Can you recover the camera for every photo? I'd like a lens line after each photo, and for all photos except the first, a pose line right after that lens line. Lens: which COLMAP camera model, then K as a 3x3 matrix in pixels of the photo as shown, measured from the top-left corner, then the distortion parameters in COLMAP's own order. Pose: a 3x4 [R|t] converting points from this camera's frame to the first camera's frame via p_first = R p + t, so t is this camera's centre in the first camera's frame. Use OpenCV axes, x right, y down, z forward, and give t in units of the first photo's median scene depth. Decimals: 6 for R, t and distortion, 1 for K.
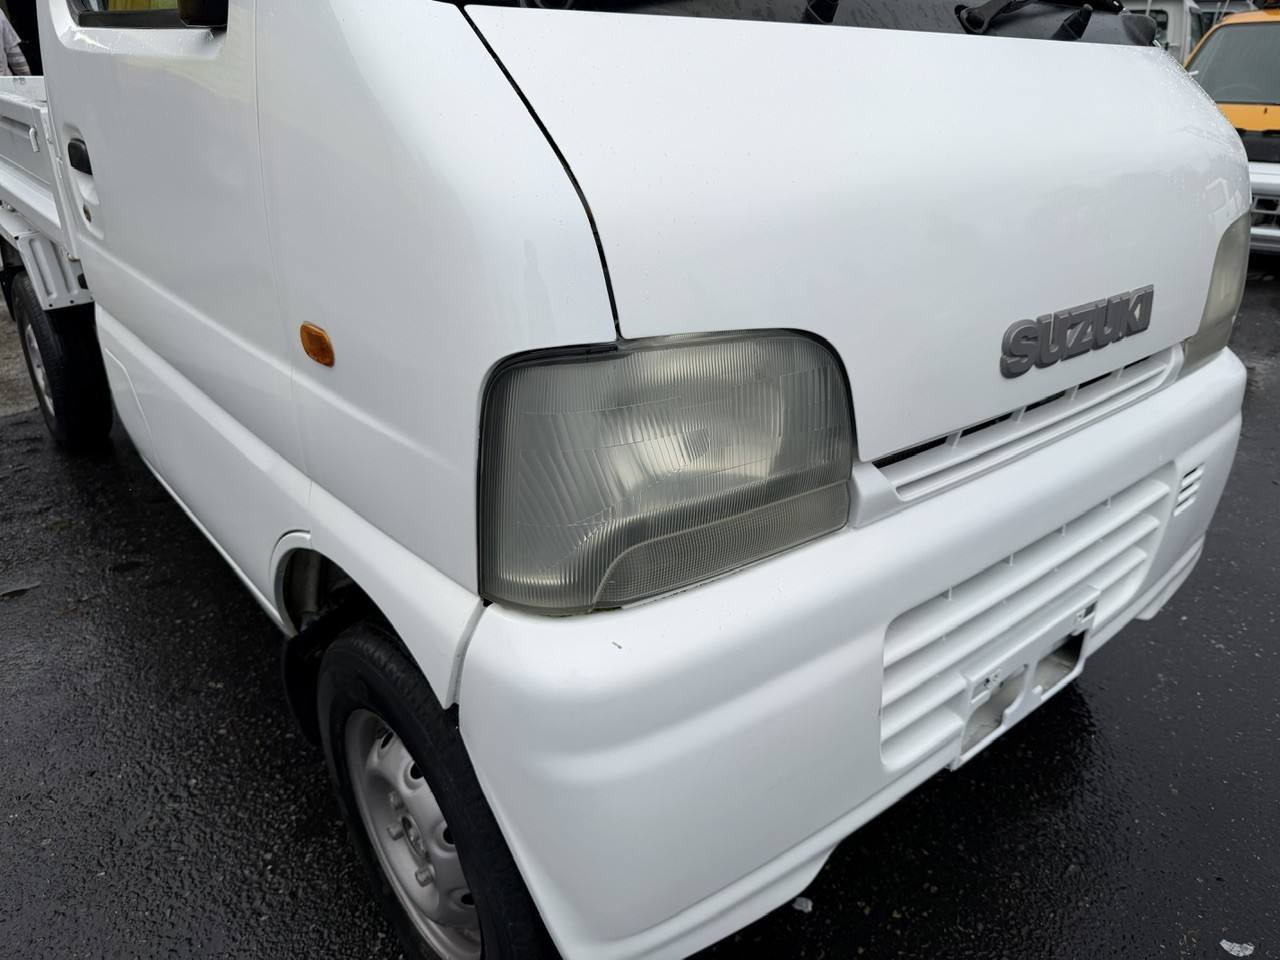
lens RADIAL K [[919.4, 0, 630.2], [0, 919.4, 482.8], [0, 0, 1]] dist [0.020373, -0.038095]
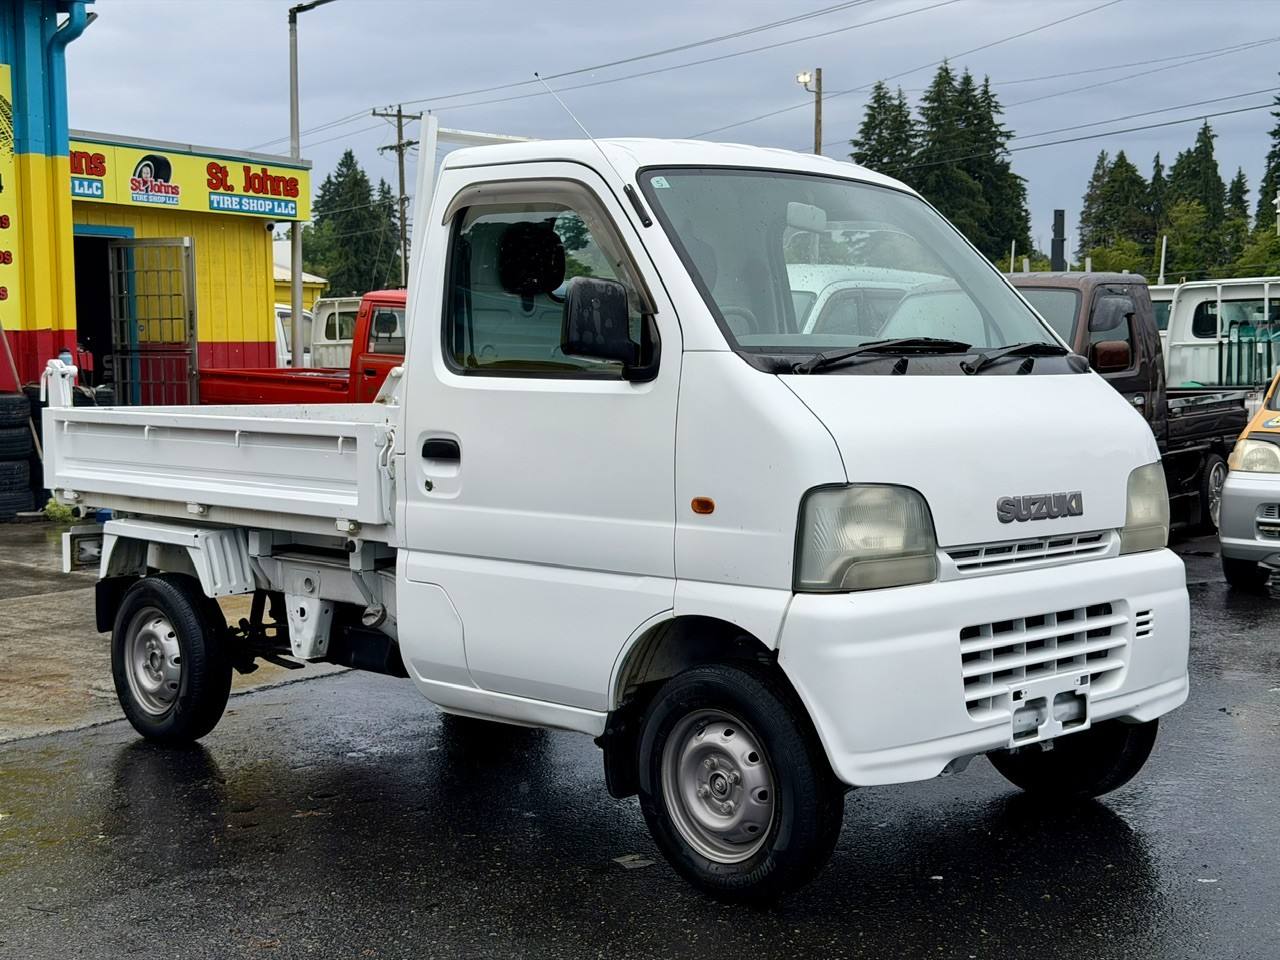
lens RADIAL K [[1815.8, 0, 639.3], [0, 1815.8, 482.7], [0, 0, 1]] dist [0.133913, 0.000000]
pose [[0.995545, -0.022622, 0.091528, -0.831844], [0.053918, 0.932979, -0.355870, 1.287060], [-0.077344, 0.359220, 0.930043, -2.966233]]
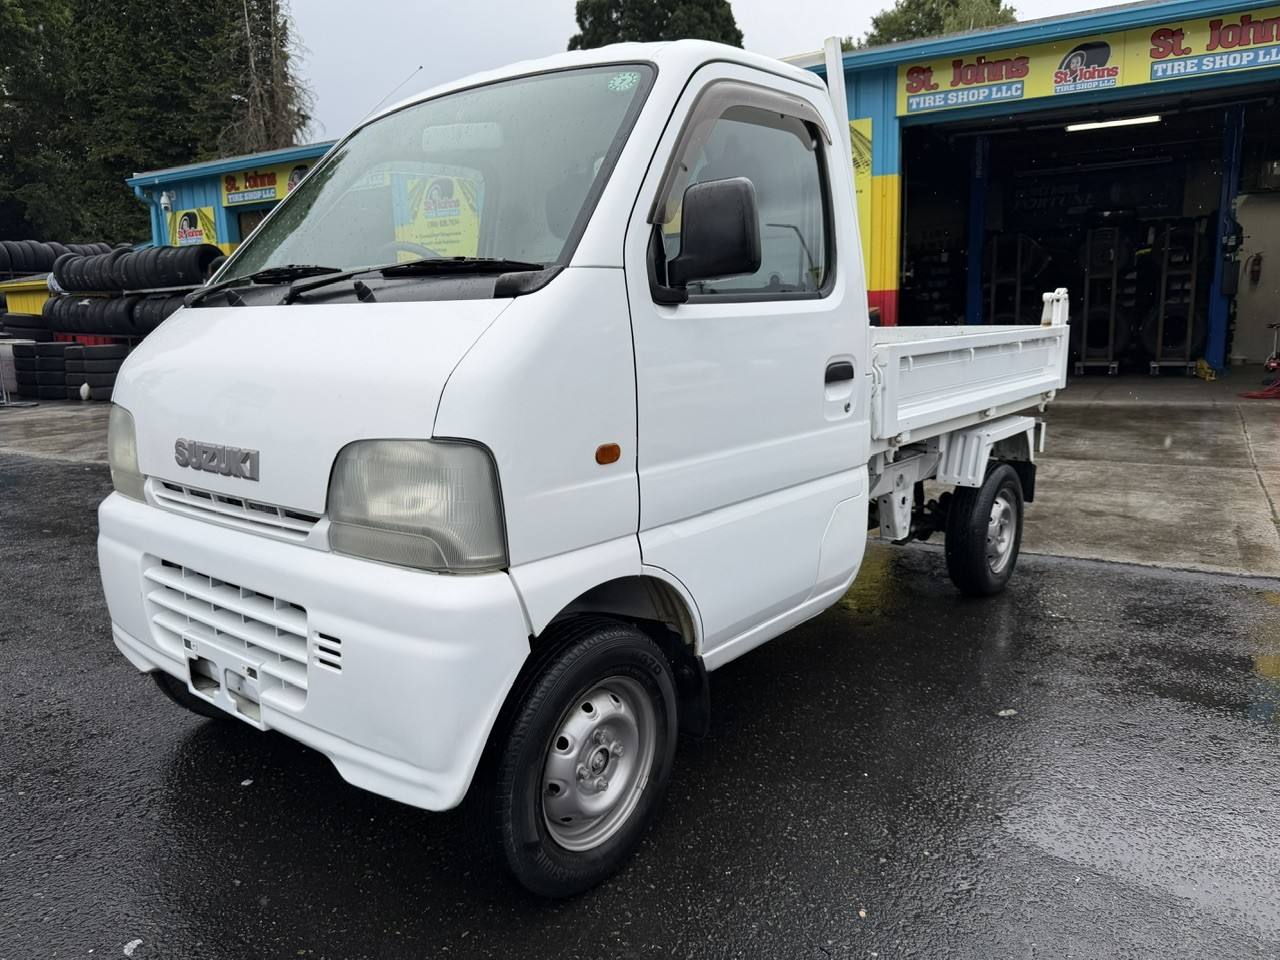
lens RADIAL K [[919.4, 0, 657.3], [0, 919.4, 484.4], [0, 0, 1]] dist [0.020373, -0.038095]
pose [[0.199174, 0.161350, -0.966590, 2.629325], [-0.390981, 0.917531, 0.072596, -0.643156], [0.898590, 0.363459, 0.245833, 1.488250]]
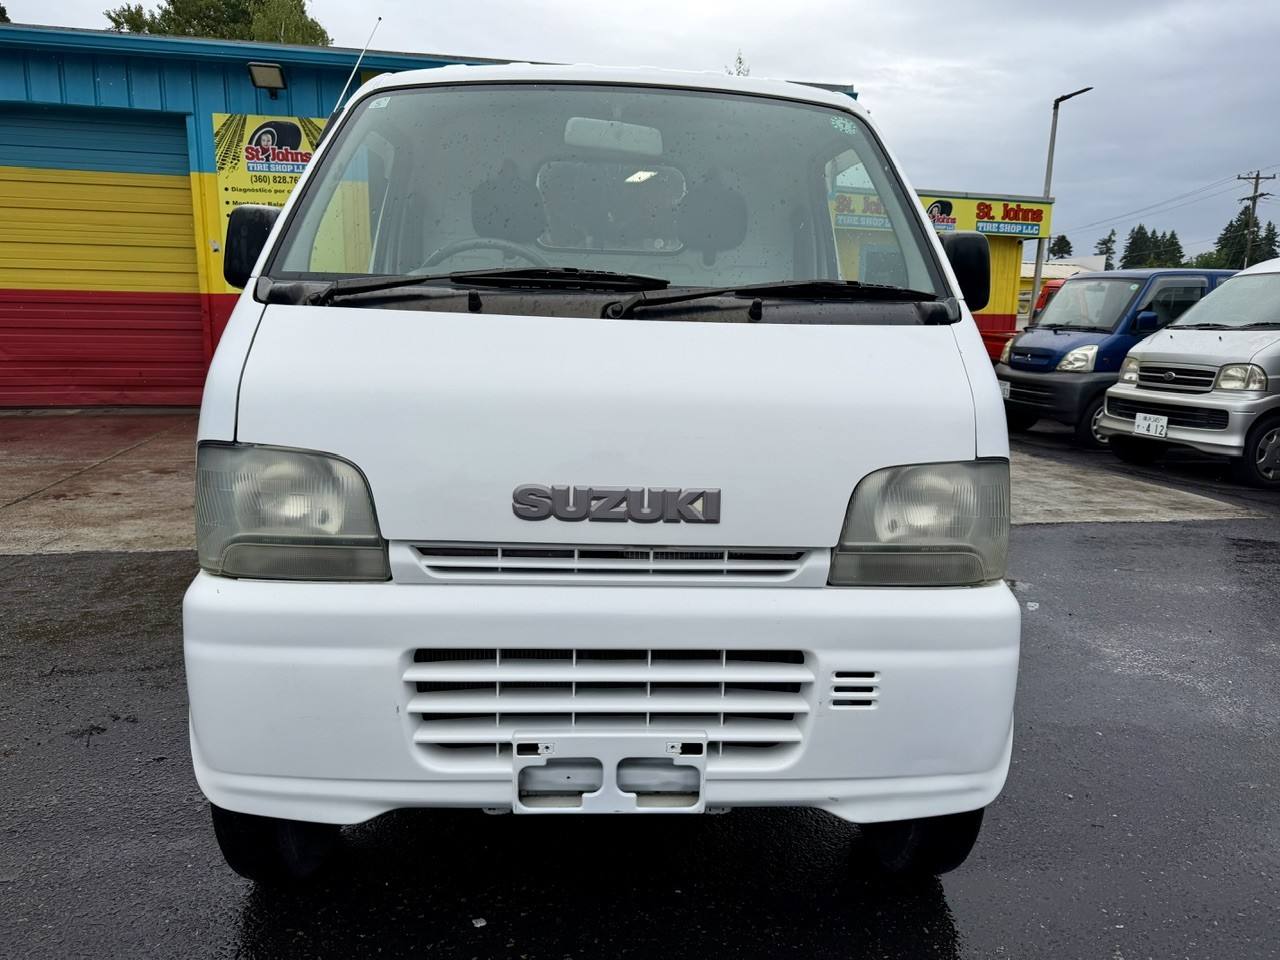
lens RADIAL K [[919.4, 0, 638.3], [0, 919.4, 480.9], [0, 0, 1]] dist [0.020373, -0.038095]
pose [[0.800377, 0.109802, -0.589355, 1.509841], [-0.265205, 0.946507, -0.183821, 0.061957], [0.537645, 0.303427, 0.786683, -0.144985]]
